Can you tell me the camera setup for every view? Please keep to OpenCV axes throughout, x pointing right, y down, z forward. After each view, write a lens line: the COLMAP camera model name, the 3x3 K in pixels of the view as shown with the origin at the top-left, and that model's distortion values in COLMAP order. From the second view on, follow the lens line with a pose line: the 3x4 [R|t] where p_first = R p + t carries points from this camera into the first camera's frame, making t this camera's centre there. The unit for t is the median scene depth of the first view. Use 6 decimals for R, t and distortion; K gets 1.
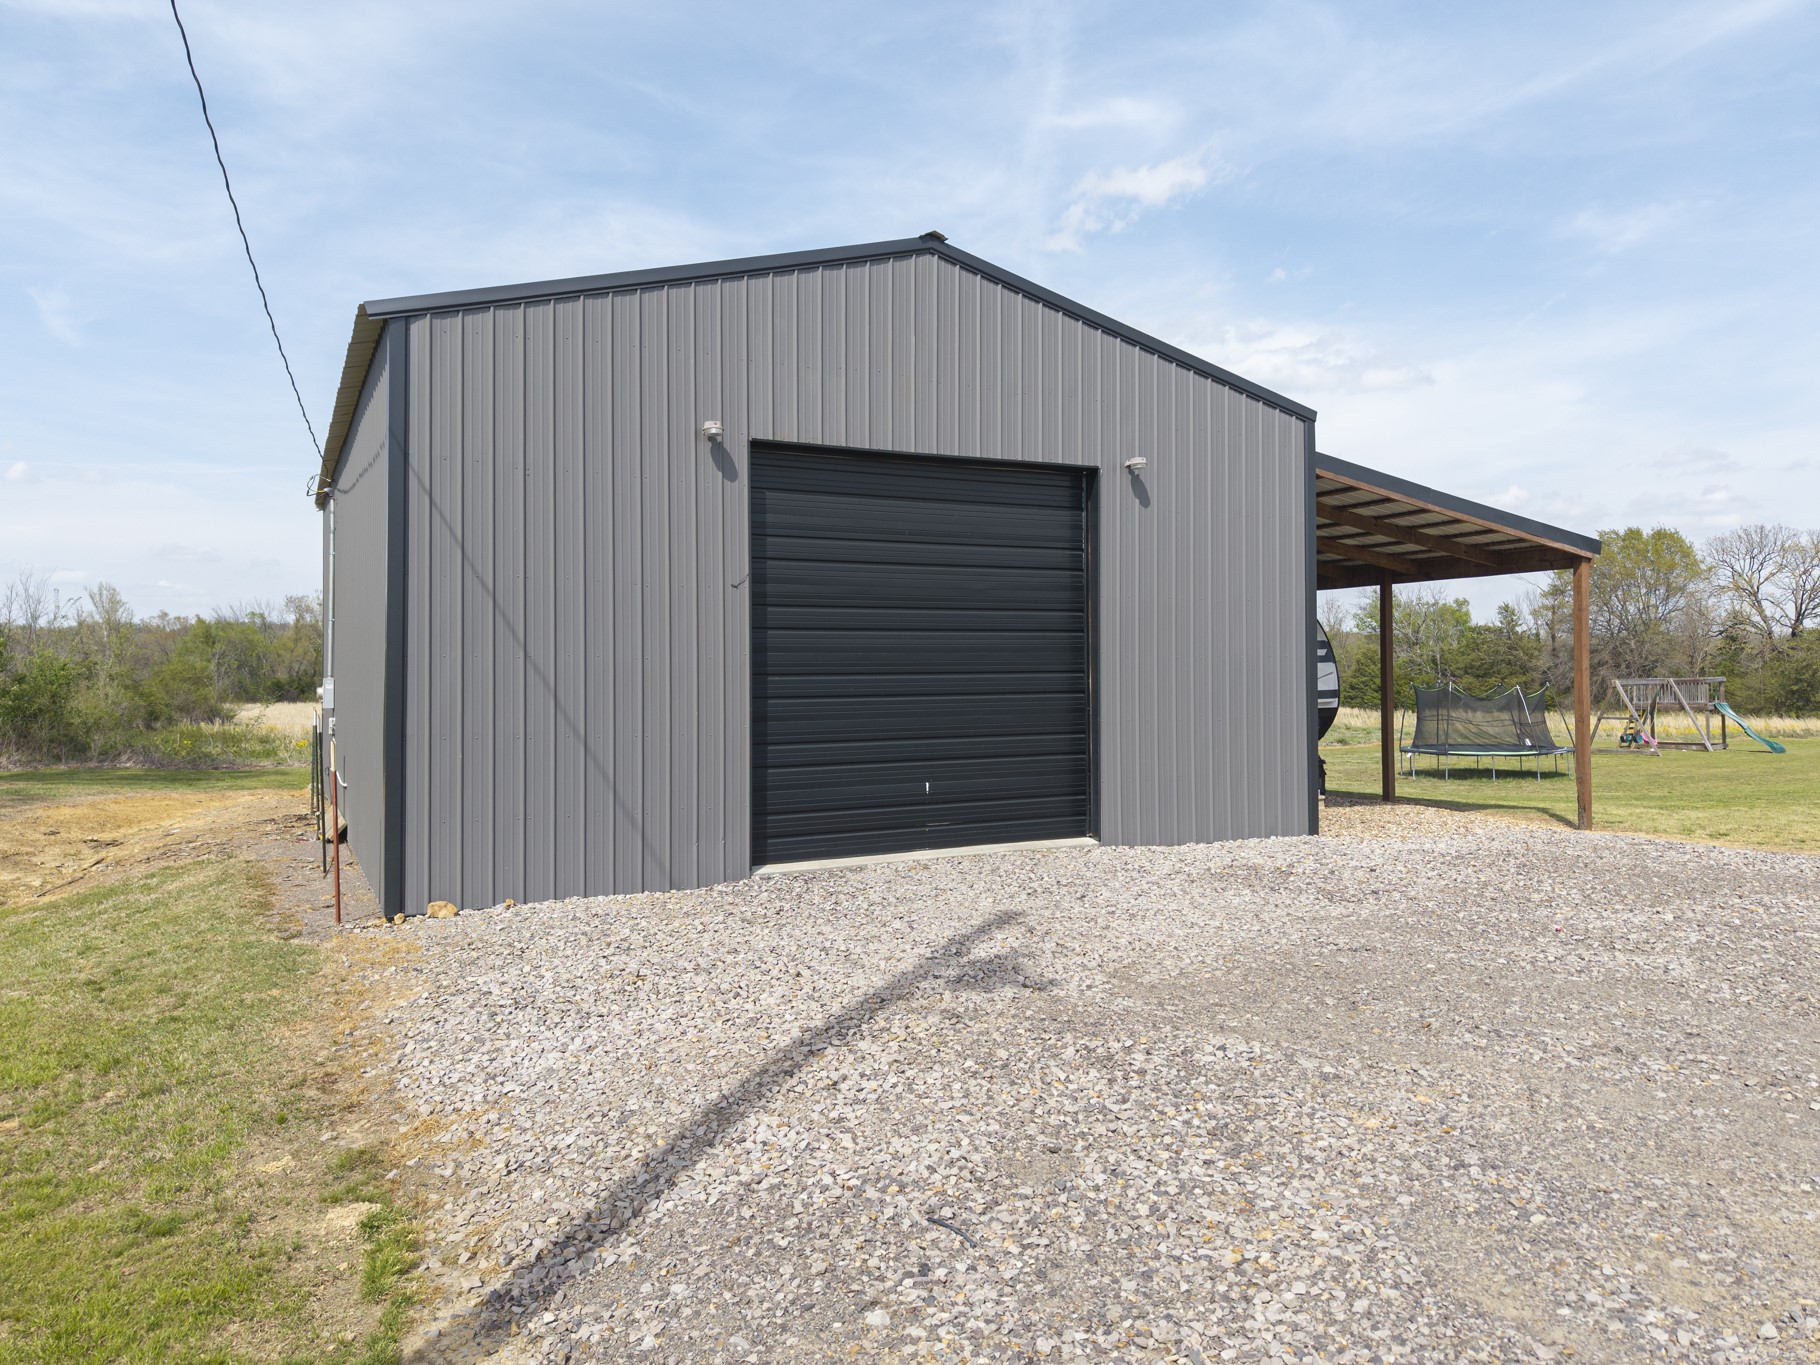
lens RADIAL K [[1254.8, 0, 869.8], [0, 1254.8, 666.0], [0, 0, 1]] dist [0.039222, -0.040520]
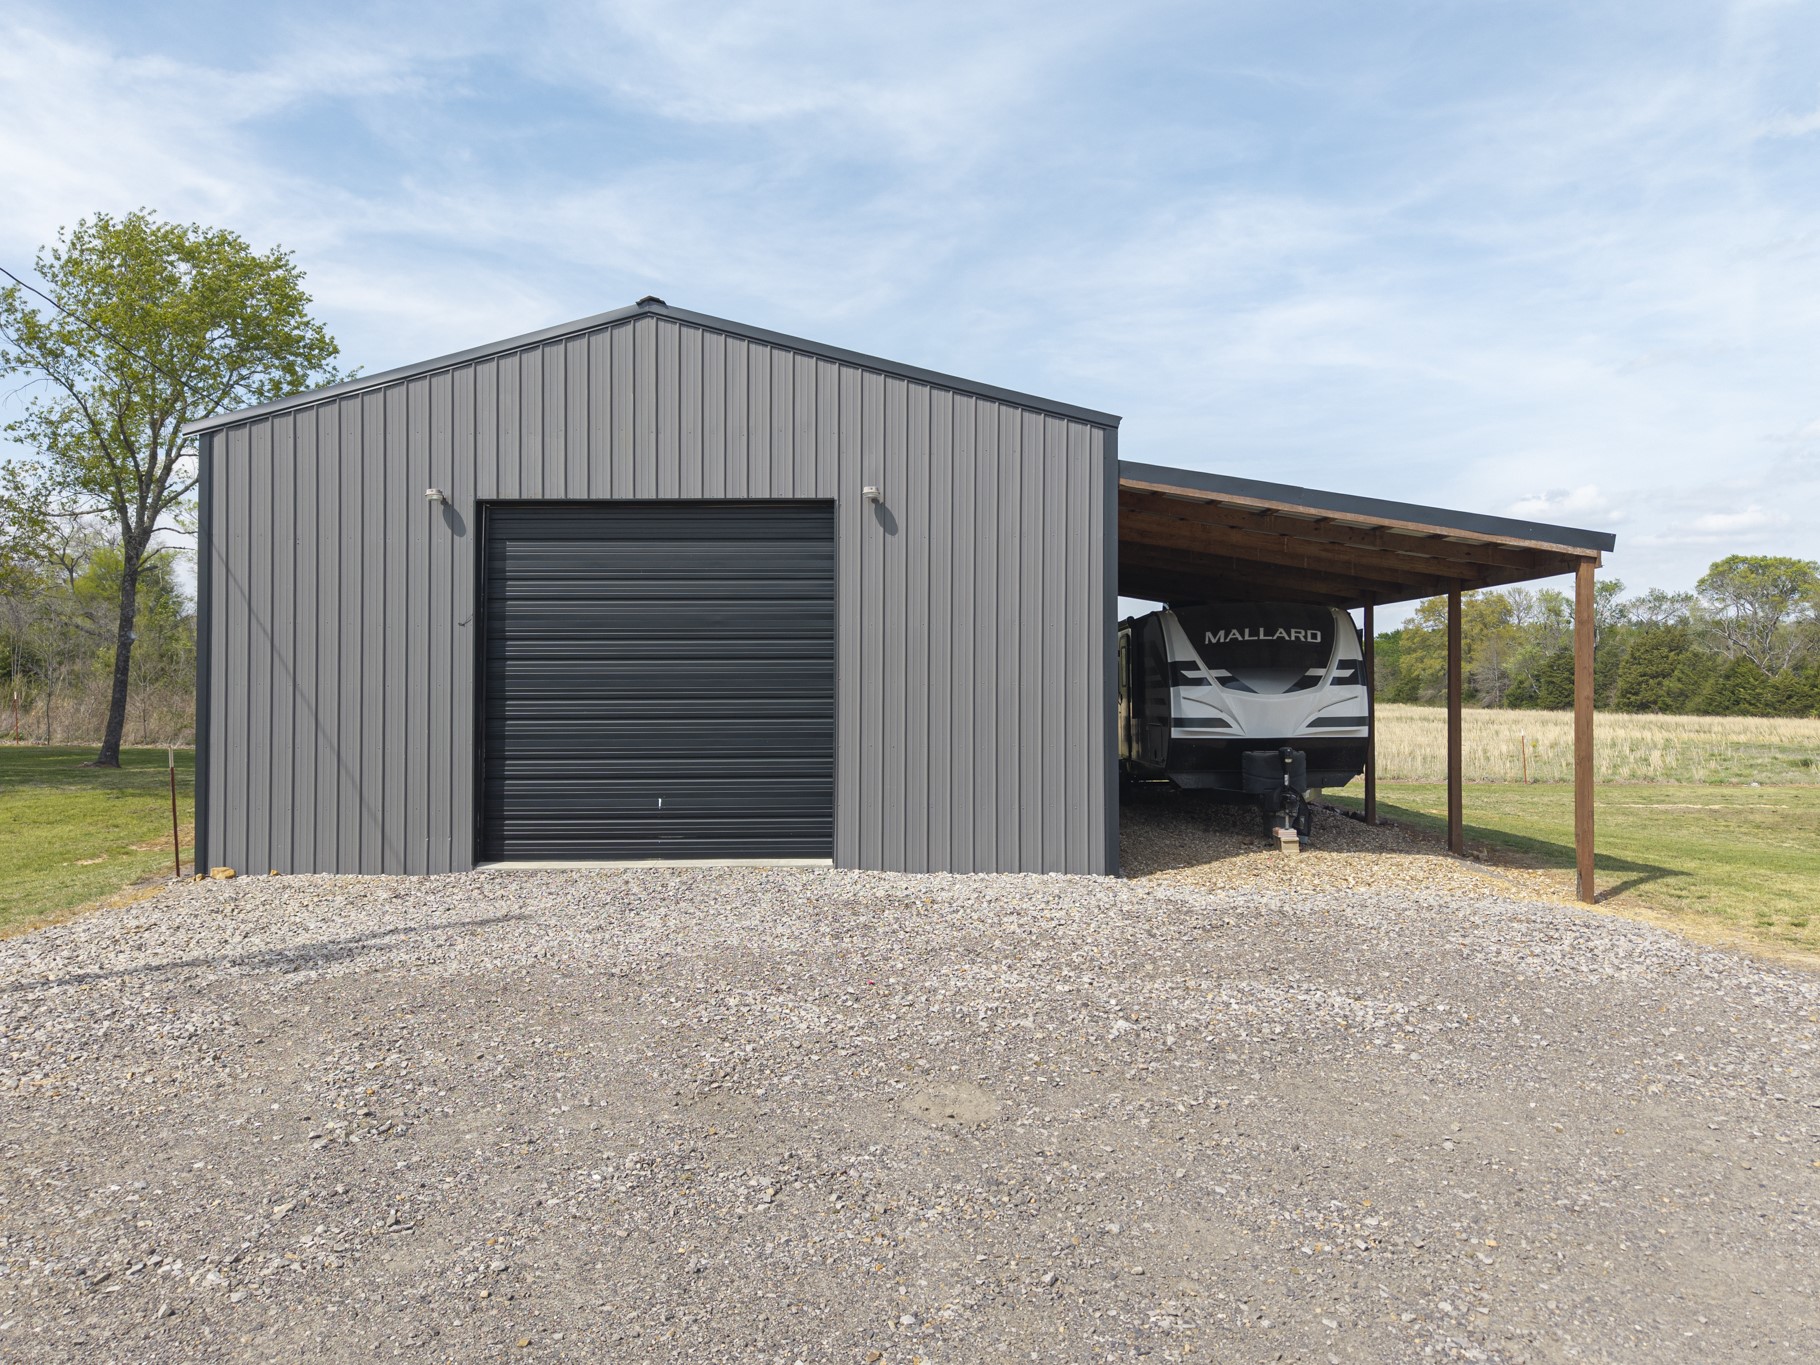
lens RADIAL K [[1254.8, 0, 897.3], [0, 1254.8, 686.8], [0, 0, 1]] dist [0.039222, -0.040520]
pose [[0.881576, 0.007251, -0.471986, 0.713764], [0.000504, 0.999867, 0.016302, -0.020938], [0.472041, -0.014610, 0.881456, 0.120485]]
